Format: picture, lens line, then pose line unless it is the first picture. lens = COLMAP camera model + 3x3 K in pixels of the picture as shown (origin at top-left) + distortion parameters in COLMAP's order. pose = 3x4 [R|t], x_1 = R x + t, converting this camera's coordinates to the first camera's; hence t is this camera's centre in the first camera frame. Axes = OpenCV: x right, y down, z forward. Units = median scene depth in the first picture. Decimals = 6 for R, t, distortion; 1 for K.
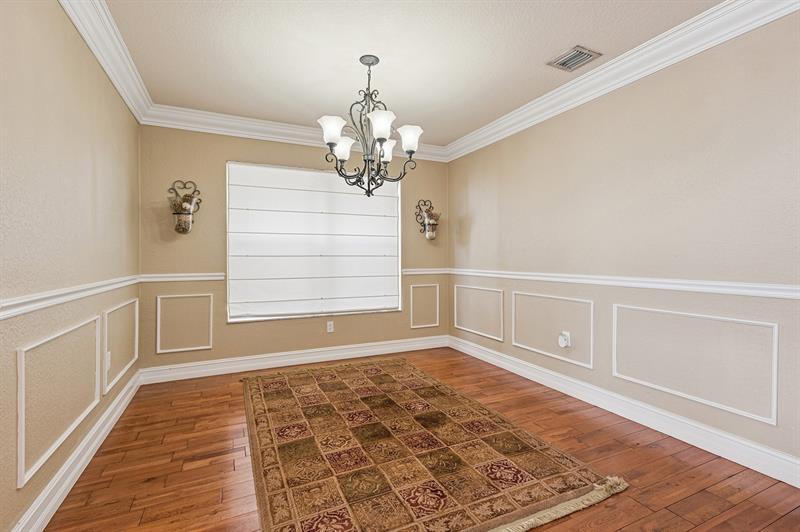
lens RADIAL K [[375.0, 0, 400.9], [0, 375.0, 260.5], [0, 0, 1]] dist [0.000361, -0.000024]
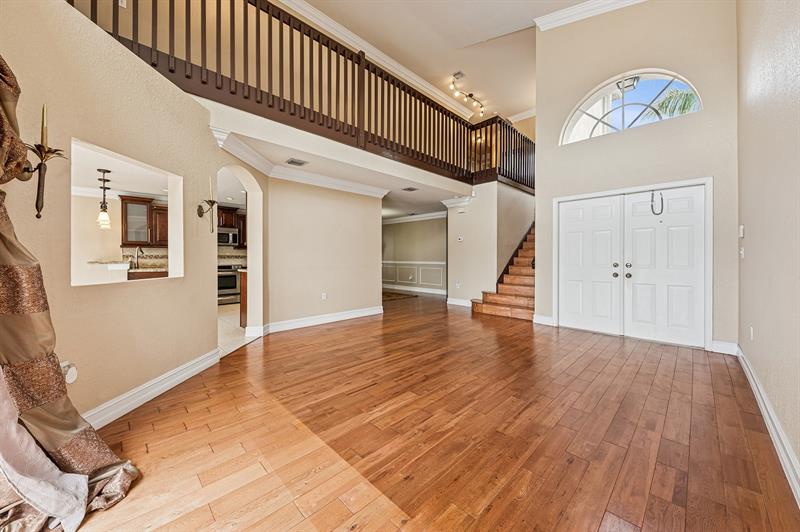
lens RADIAL K [[293.4, 0, 404.7], [0, 293.4, 258.9], [0, 0, 1]] dist [-0.003441, -0.000324]
pose [[0.938481, 0.004593, 0.345300, -0.715907], [-0.005546, 0.999983, 0.001774, 0.003857], [-0.345286, -0.003580, 0.938491, -1.941923]]
